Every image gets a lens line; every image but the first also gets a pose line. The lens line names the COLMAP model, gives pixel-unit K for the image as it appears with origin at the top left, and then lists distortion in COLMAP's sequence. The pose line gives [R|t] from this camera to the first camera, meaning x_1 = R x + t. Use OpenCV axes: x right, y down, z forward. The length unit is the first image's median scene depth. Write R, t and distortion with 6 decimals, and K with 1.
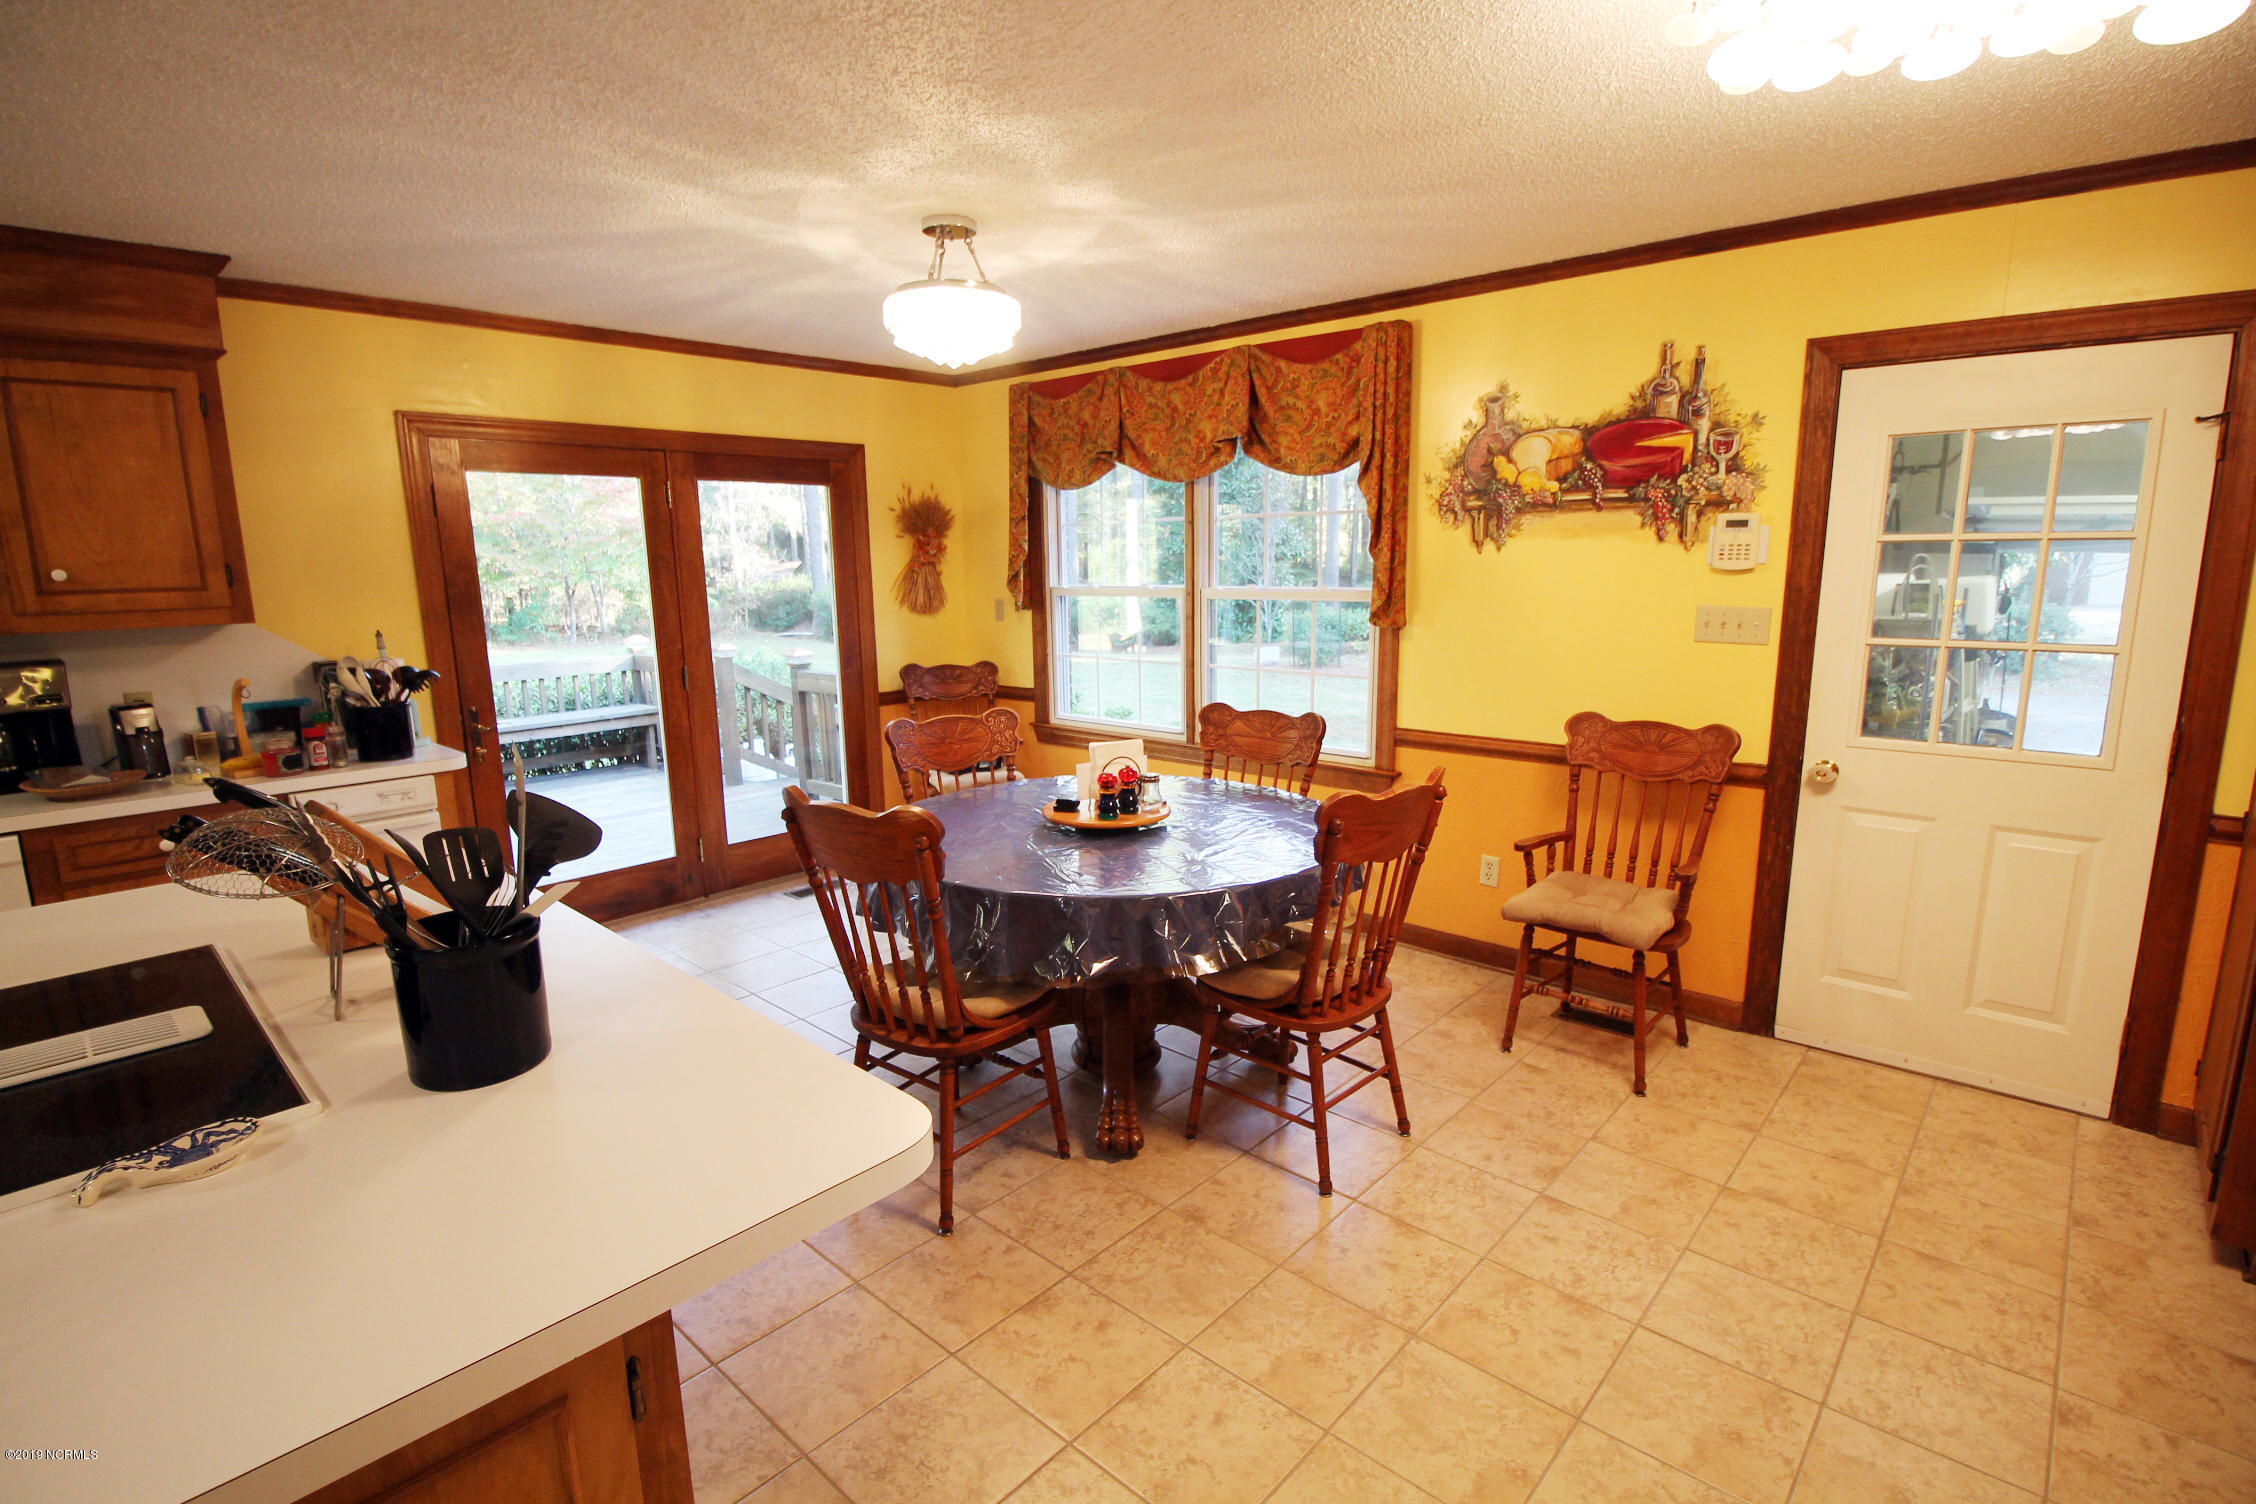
lens RADIAL K [[1075.9, 0, 1133.8], [0, 1075.9, 763.8], [0, 0, 1]] dist [0.001617, -0.014211]
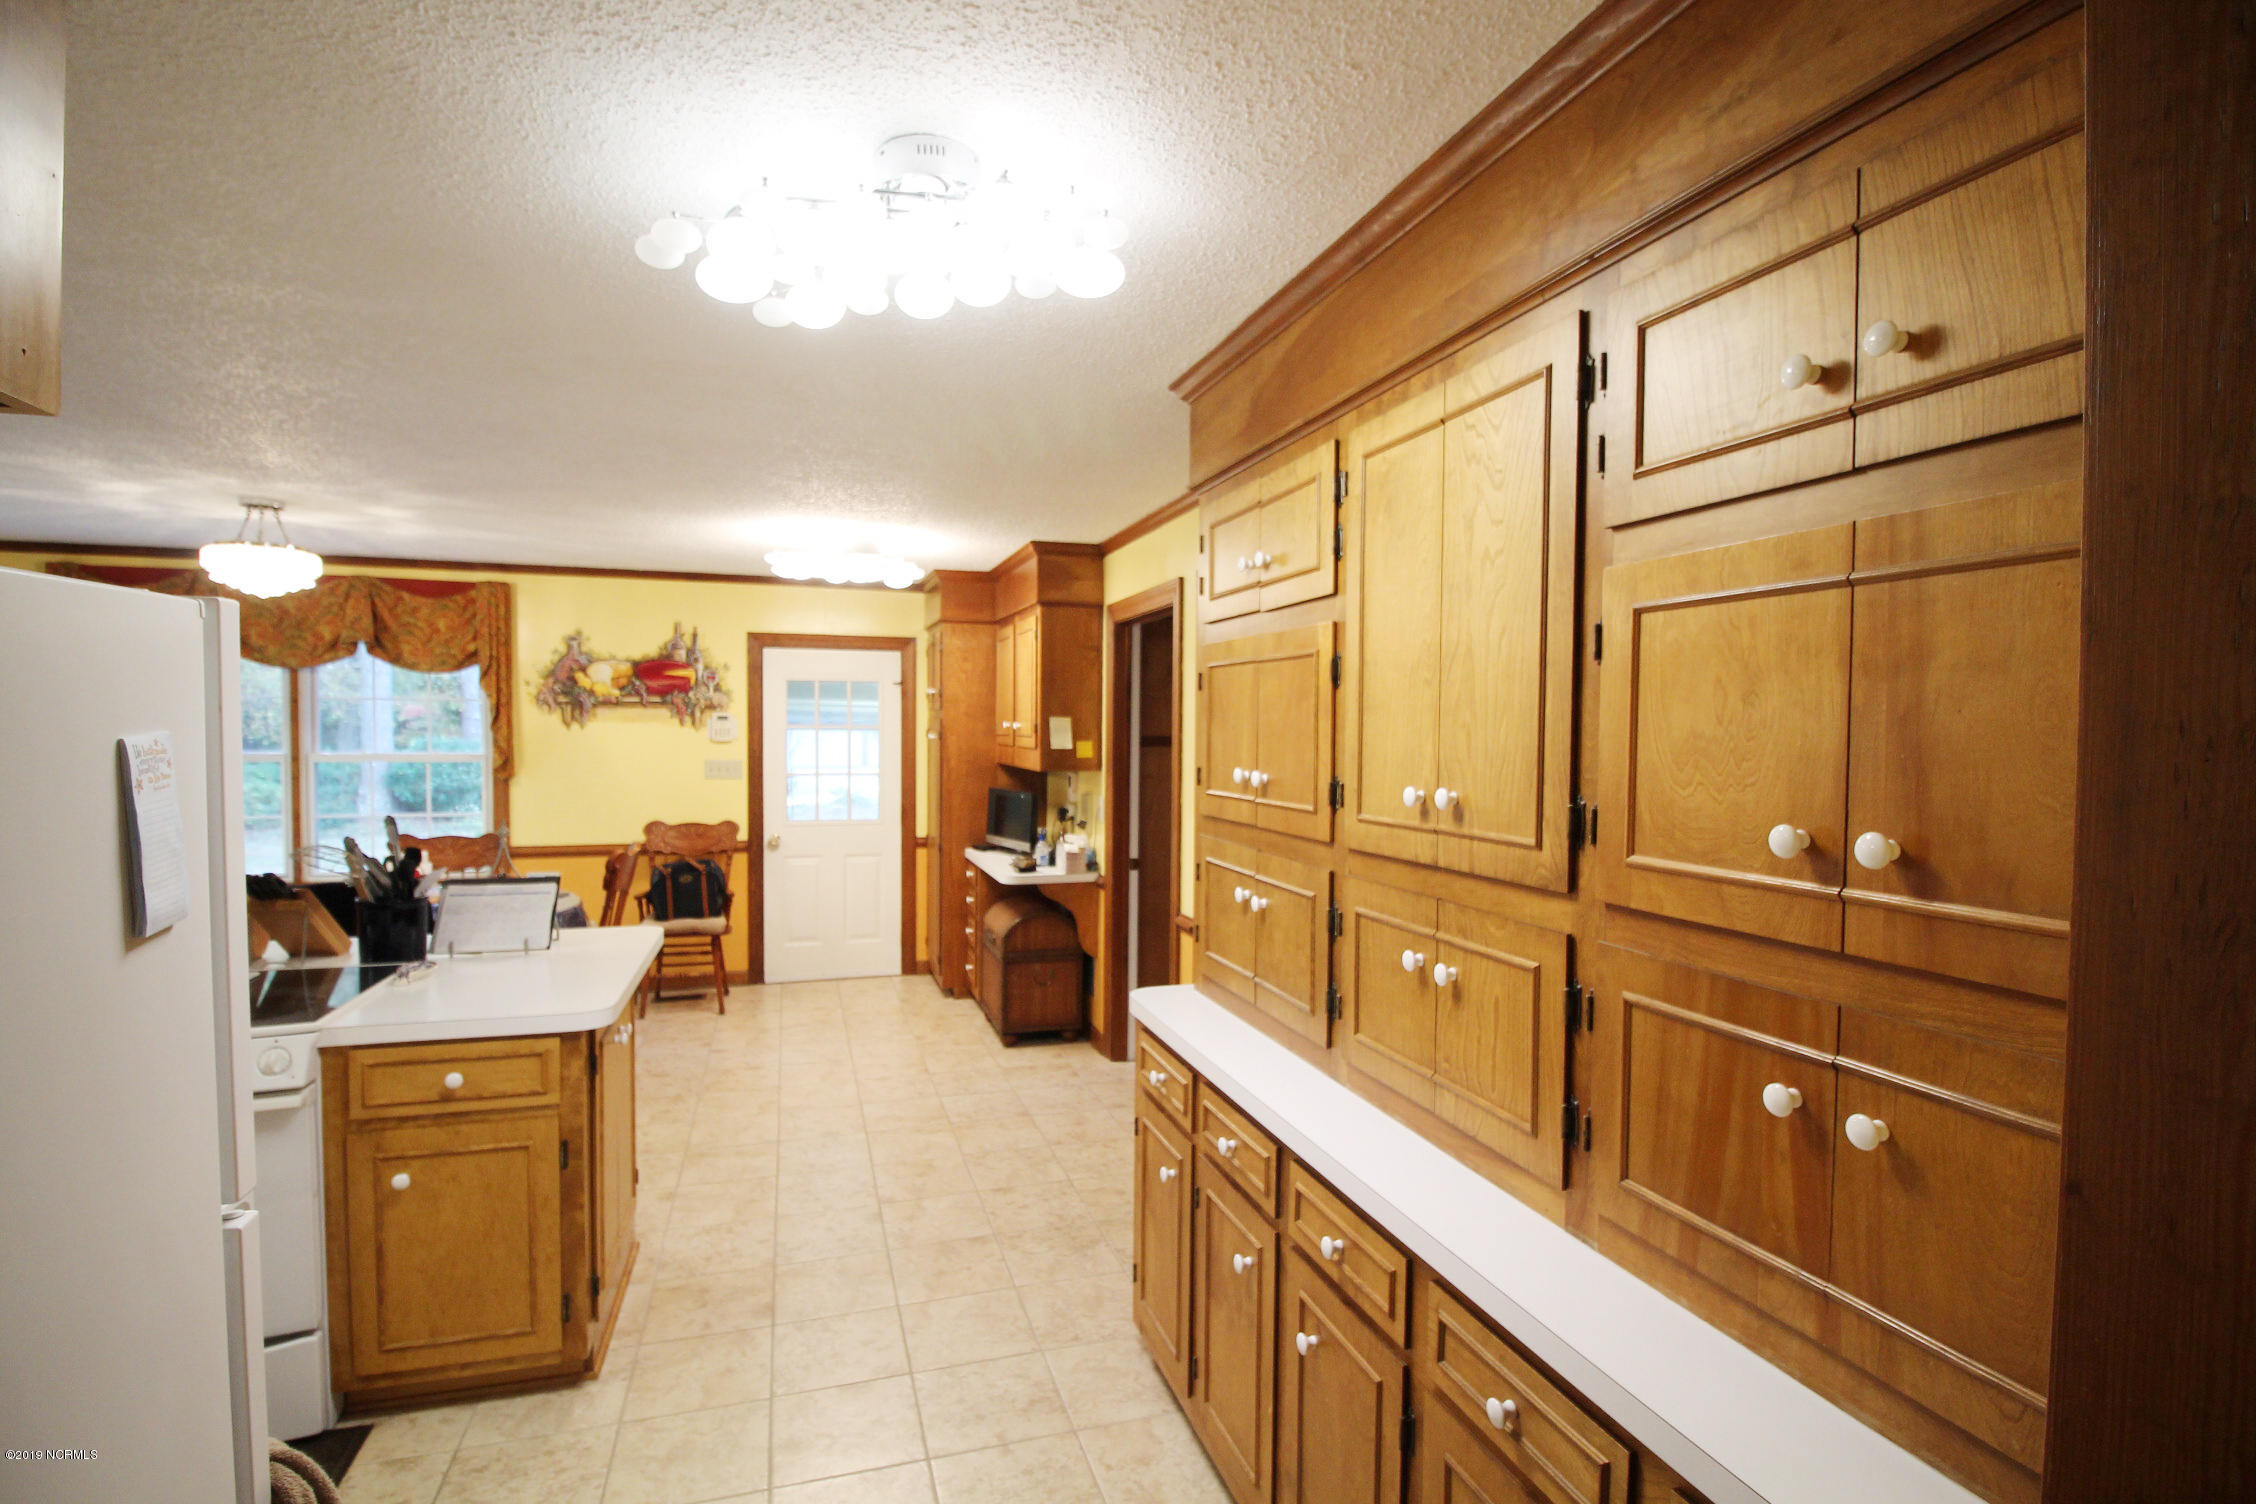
lens RADIAL K [[1075.9, 0, 1133.8], [0, 1075.9, 763.8], [0, 0, 1]] dist [0.001617, -0.014211]
pose [[0.498632, -0.010052, 0.866755, -0.629210], [0.148750, 0.986092, -0.074137, 0.095419], [-0.853955, 0.165897, 0.493192, -0.487380]]
